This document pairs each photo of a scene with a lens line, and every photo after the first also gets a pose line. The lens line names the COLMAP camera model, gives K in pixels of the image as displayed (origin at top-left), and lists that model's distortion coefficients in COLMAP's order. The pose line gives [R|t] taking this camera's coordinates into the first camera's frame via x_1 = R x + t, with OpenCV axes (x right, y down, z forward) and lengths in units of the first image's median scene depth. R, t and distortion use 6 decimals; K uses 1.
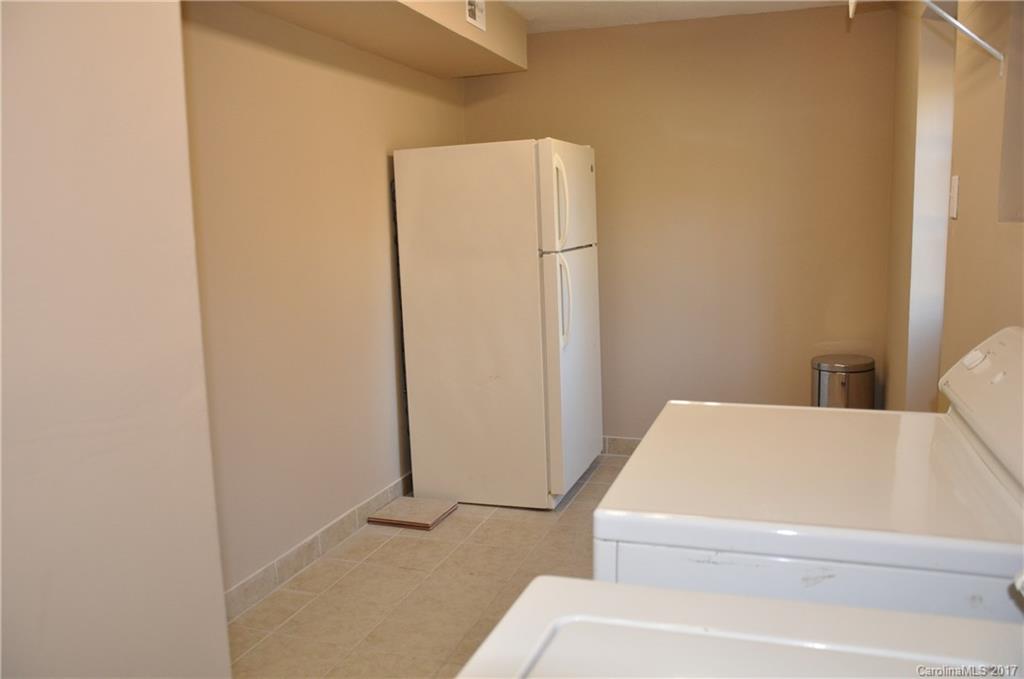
lens RADIAL K [[822.1, 0, 512.0], [0, 822.1, 339.5], [0, 0, 1]] dist [-0.116427, 0.011995]
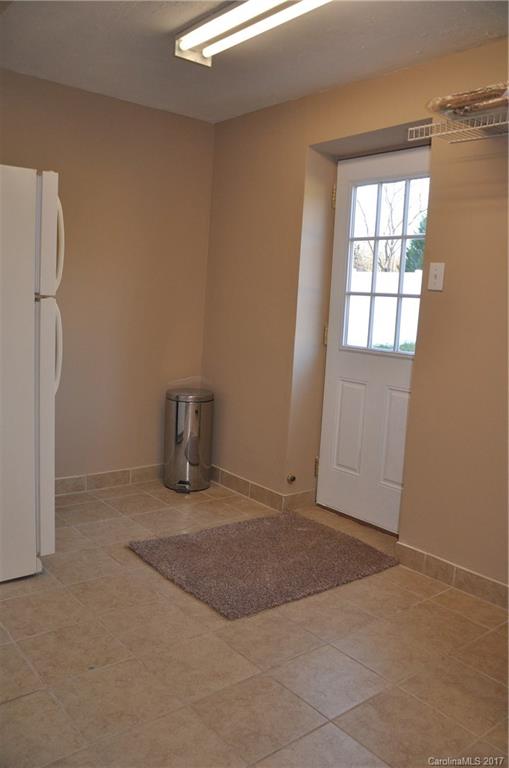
lens RADIAL K [[616.6, 0, 254.5], [0, 616.6, 384.0], [0, 0, 1]] dist [-0.116427, 0.011995]
pose [[0.535432, -0.056170, 0.842708, -0.403965], [0.044318, 0.998280, 0.038381, -0.024319], [-0.843415, 0.016797, 0.537001, 0.438885]]
